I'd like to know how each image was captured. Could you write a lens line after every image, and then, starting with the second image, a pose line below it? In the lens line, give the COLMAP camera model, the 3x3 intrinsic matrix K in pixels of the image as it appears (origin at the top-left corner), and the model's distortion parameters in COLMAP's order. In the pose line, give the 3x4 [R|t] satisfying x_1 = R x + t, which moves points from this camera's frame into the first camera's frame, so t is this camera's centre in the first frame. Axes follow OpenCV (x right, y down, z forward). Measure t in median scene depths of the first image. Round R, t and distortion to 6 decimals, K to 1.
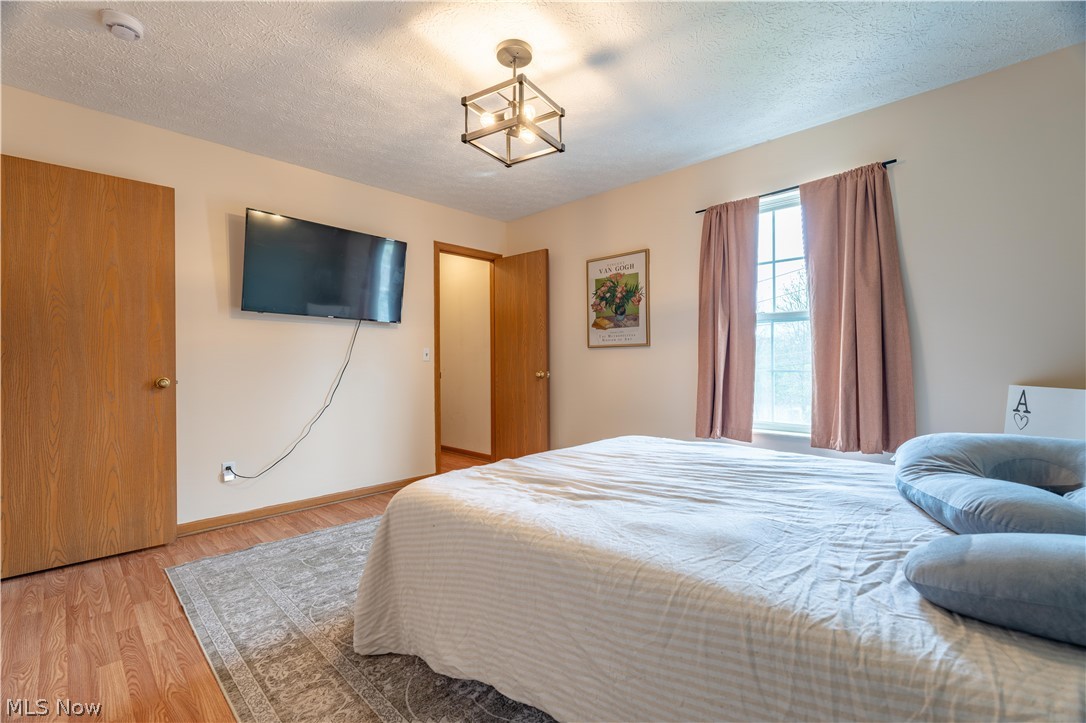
lens RADIAL K [[469.5, 0, 541.1], [0, 469.5, 362.6], [0, 0, 1]] dist [-0.010121, 0.000072]
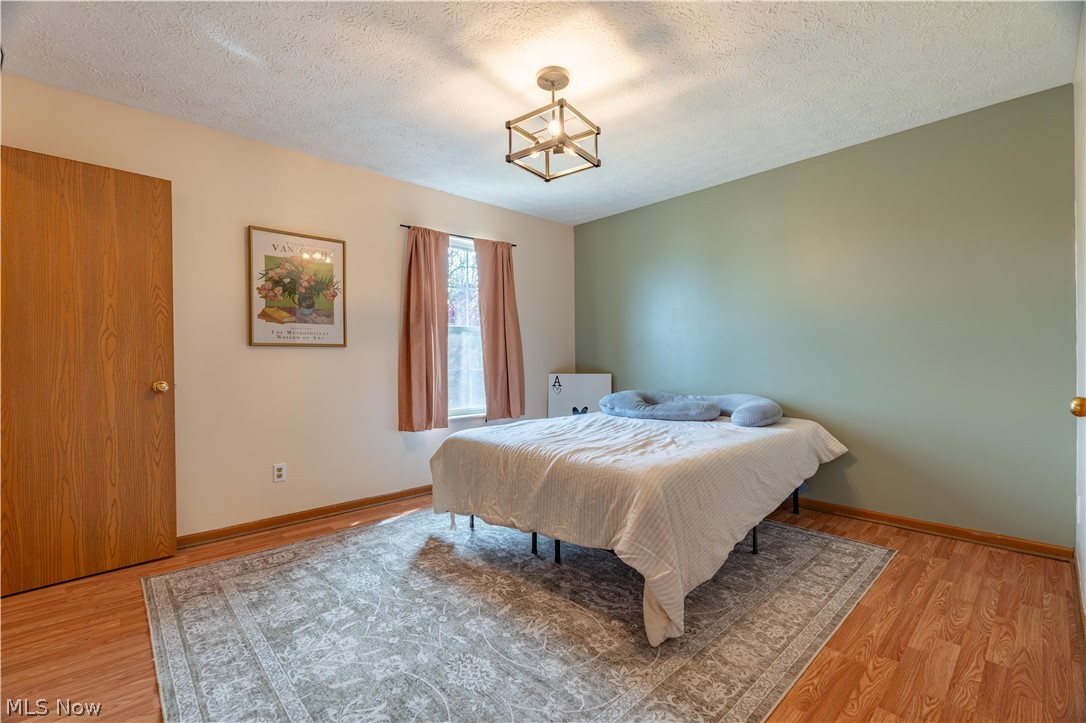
lens RADIAL K [[469.5, 0, 541.1], [0, 469.5, 362.6], [0, 0, 1]] dist [-0.010121, 0.000072]
pose [[0.058082, -0.001671, 0.998310, -0.662340], [0.008394, 0.999964, 0.001185, -0.002720], [-0.998277, 0.008311, 0.058094, 0.561403]]
